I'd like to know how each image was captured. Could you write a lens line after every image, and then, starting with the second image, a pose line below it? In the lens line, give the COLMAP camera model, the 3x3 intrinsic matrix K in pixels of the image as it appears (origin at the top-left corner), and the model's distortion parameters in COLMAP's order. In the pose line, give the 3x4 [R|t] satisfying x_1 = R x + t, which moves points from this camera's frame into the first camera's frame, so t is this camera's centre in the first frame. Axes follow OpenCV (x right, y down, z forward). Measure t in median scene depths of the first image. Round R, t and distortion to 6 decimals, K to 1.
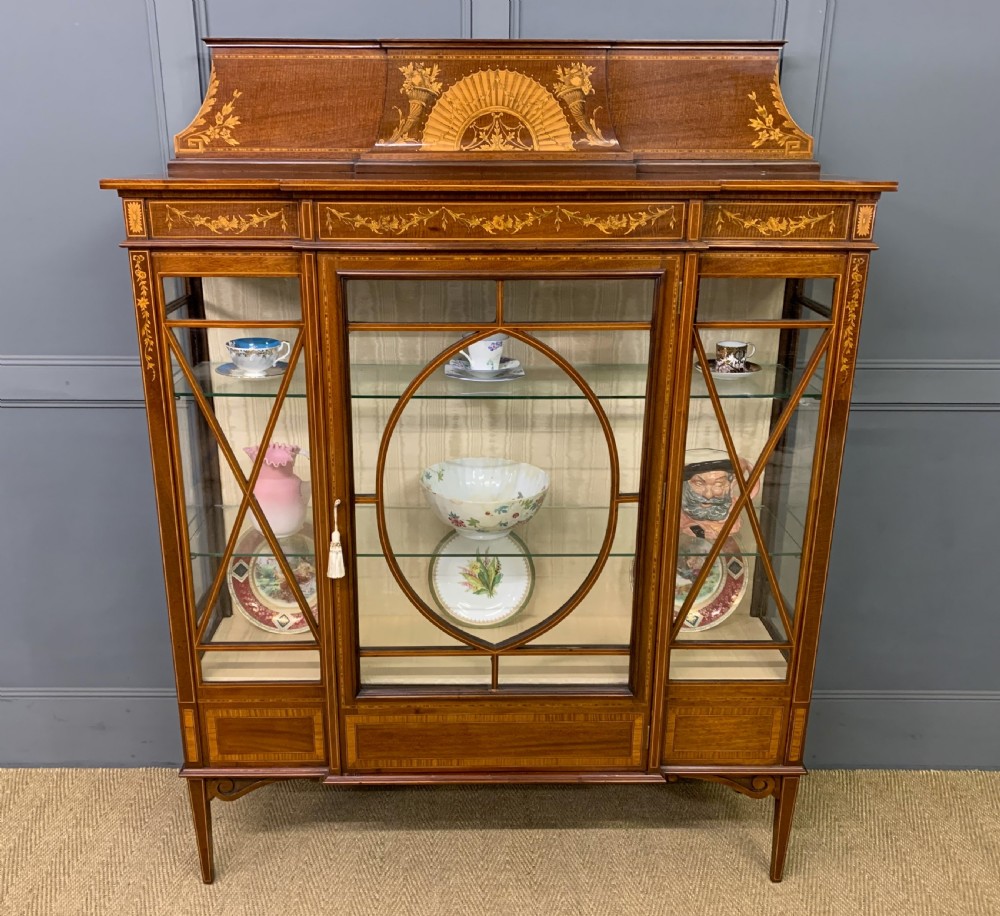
lens RADIAL K [[943.4, 0, 473.4], [0, 943.4, 462.0], [0, 0, 1]] dist [0.086091, -0.199944]
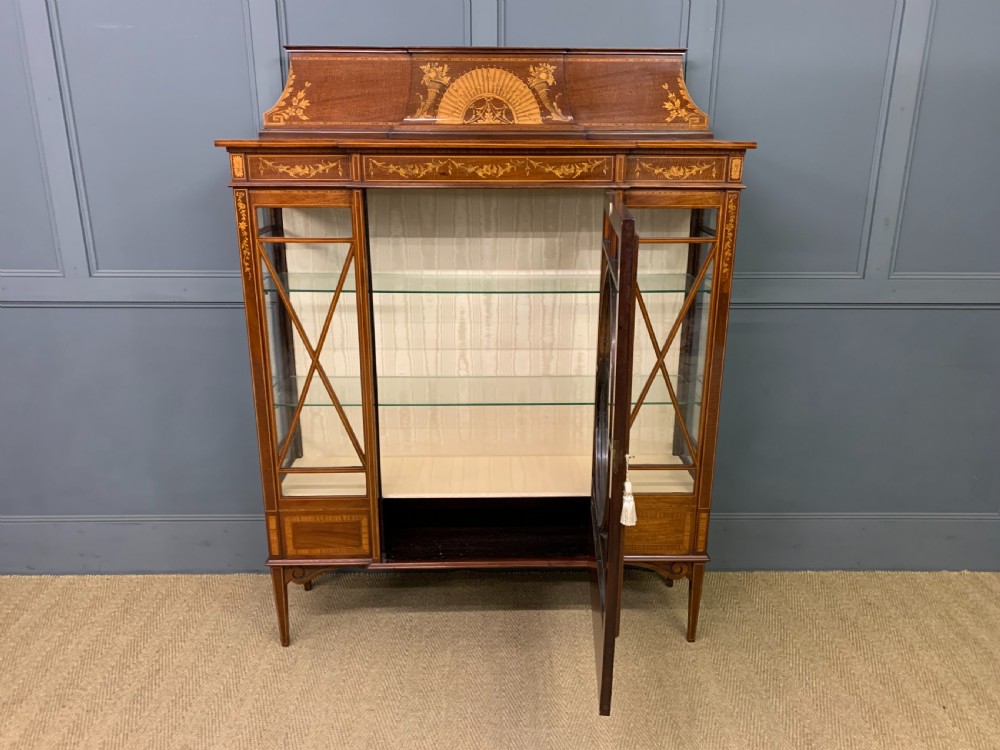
lens RADIAL K [[750.1, 0, 501.0], [0, 750.1, 371.3], [0, 0, 1]] dist [0.111281, -0.285563]
pose [[0.999906, -0.003494, 0.013292, 0.026811], [0.003802, 0.999722, -0.023248, 0.074087], [-0.013207, 0.023297, 0.999641, -0.137943]]
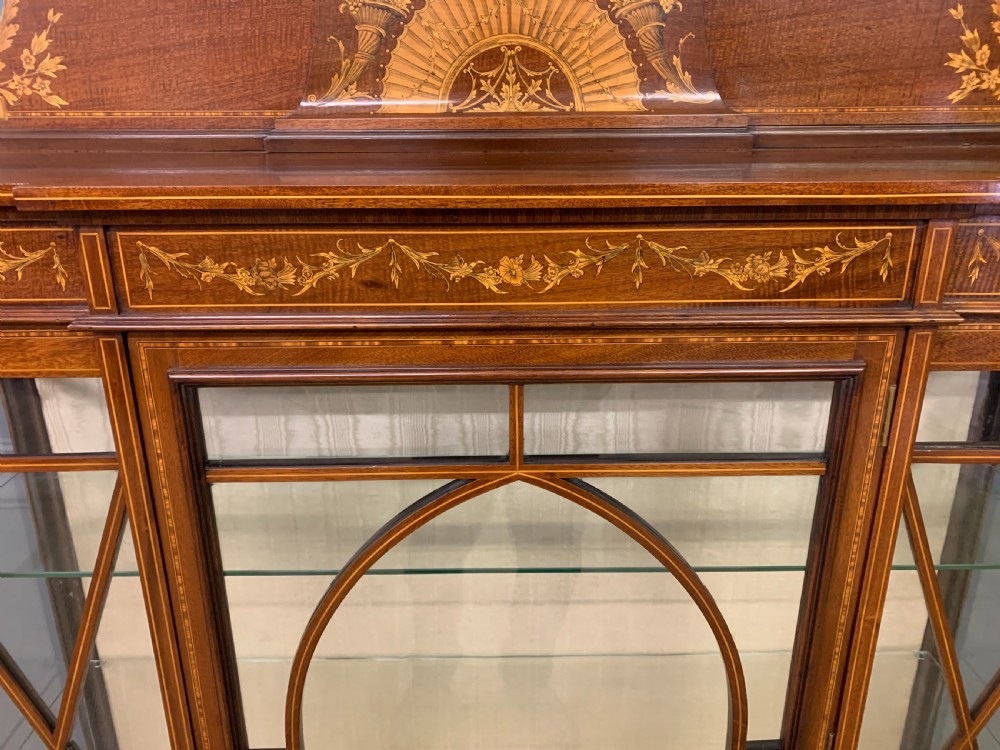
lens RADIAL K [[769.6, 0, 503.3], [0, 769.6, 371.8], [0, 0, 1]] dist [0.012407, -0.001408]
pose [[0.999963, -0.008448, -0.001354, 0.019409], [0.008470, 0.999821, 0.016933, -0.178766], [0.001211, -0.016944, 0.999856, 0.531471]]
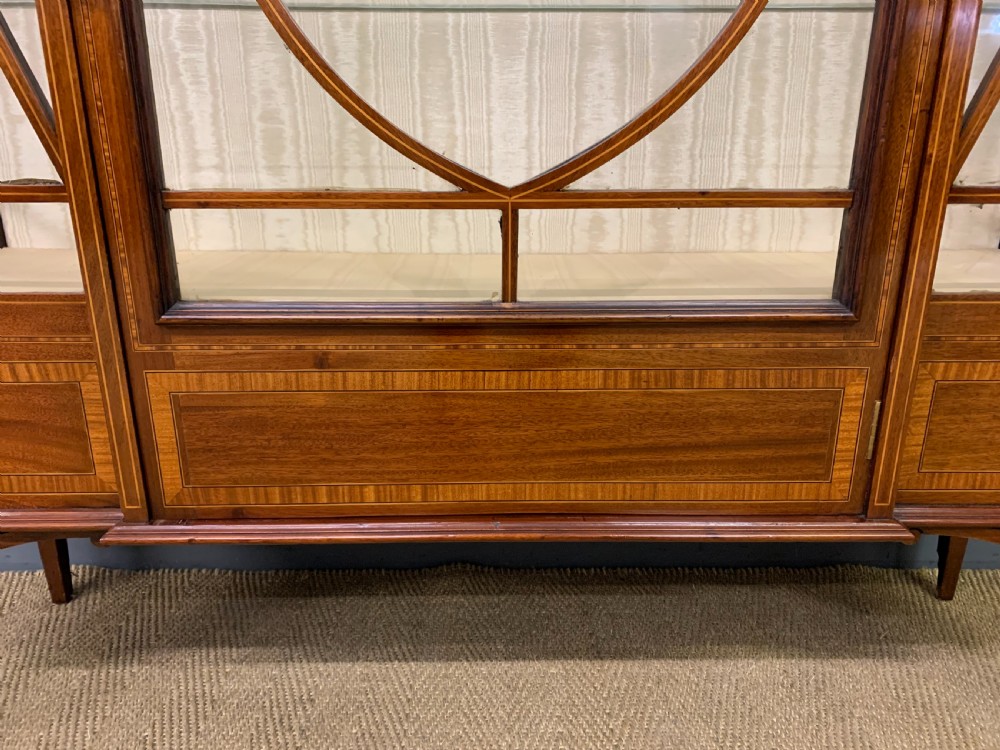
lens RADIAL K [[768.4, 0, 500.0], [0, 768.4, 375.0], [0, 0, 1]] dist [0.084298, -0.134893]
pose [[0.999999, -0.000554, 0.001125, 0.018457], [0.000569, 0.999920, -0.012630, 0.277798], [-0.001118, 0.012631, 0.999920, 0.675954]]
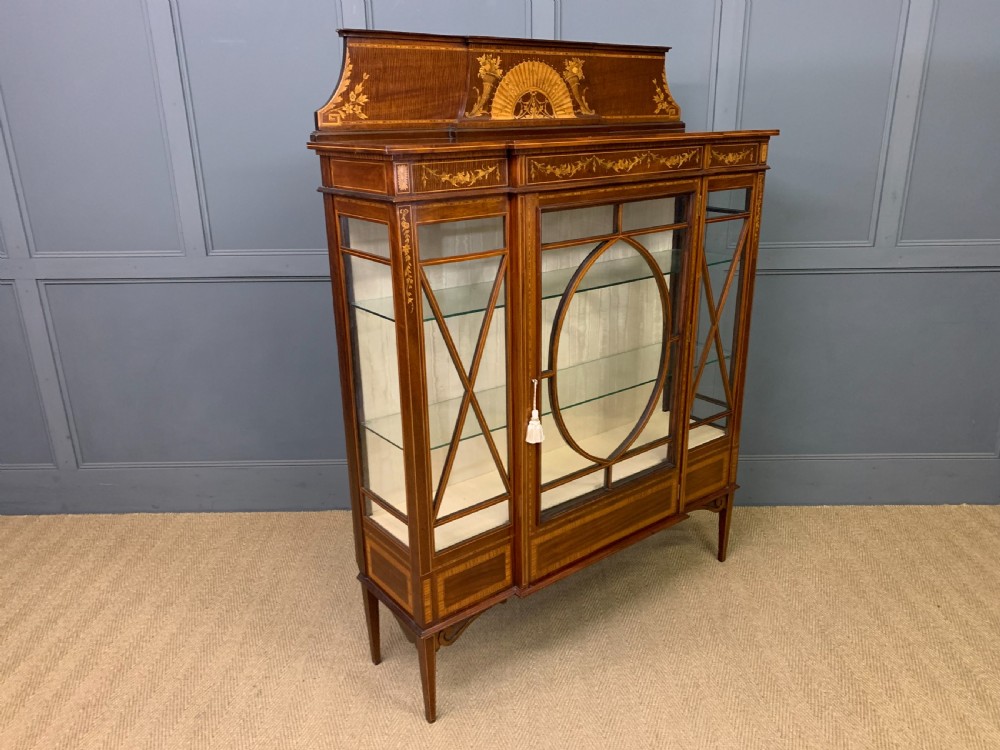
lens RADIAL K [[757.4, 0, 500.2], [0, 757.4, 380.8], [0, 0, 1]] dist [0.075475, -0.143138]
pose [[0.798075, -0.213209, 0.563576, -0.741535], [0.211957, 0.974864, 0.068654, -0.038289], [-0.564048, 0.064663, 0.823206, 0.125440]]
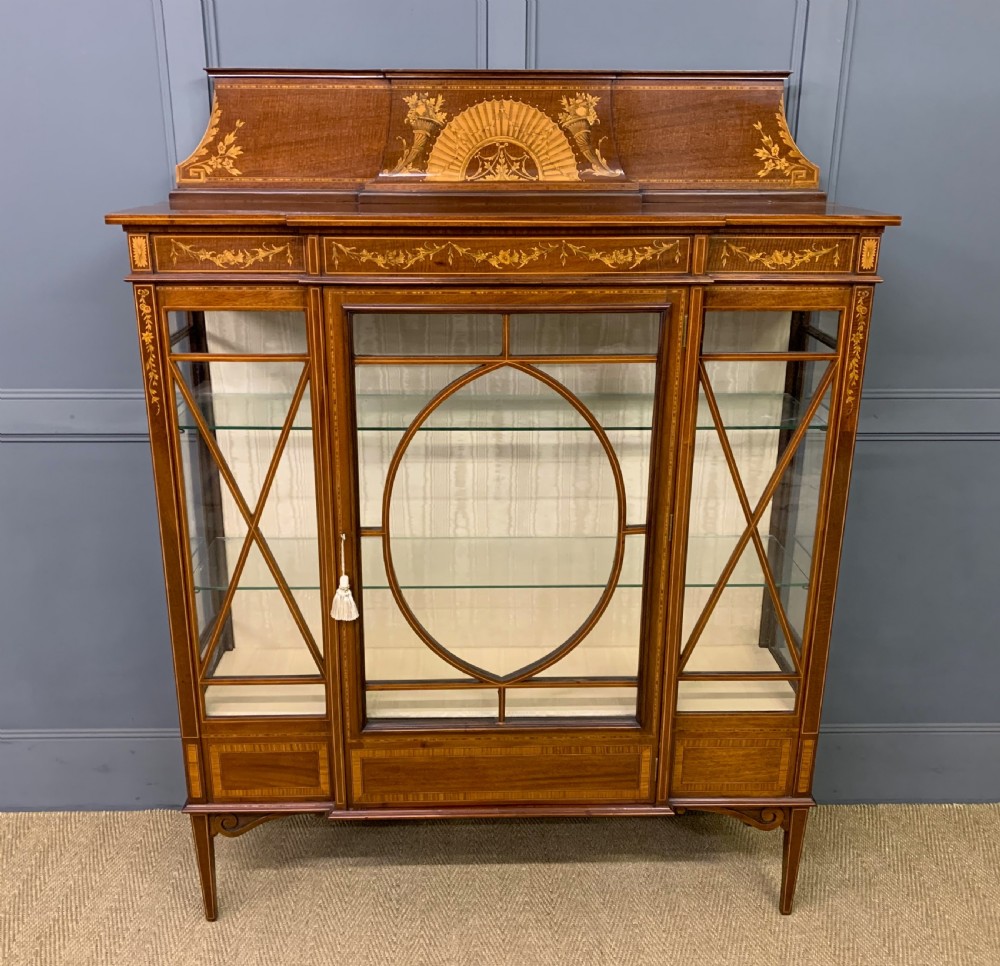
lens RADIAL K [[985.9, 0, 484.3], [0, 985.9, 480.1], [0, 0, 1]] dist [0.117806, -0.298236]
pose [[0.999937, -0.003679, 0.010588, -0.005843], [0.003687, 0.999993, -0.000755, -0.013618], [-0.010585, 0.000794, 0.999944, -0.041044]]
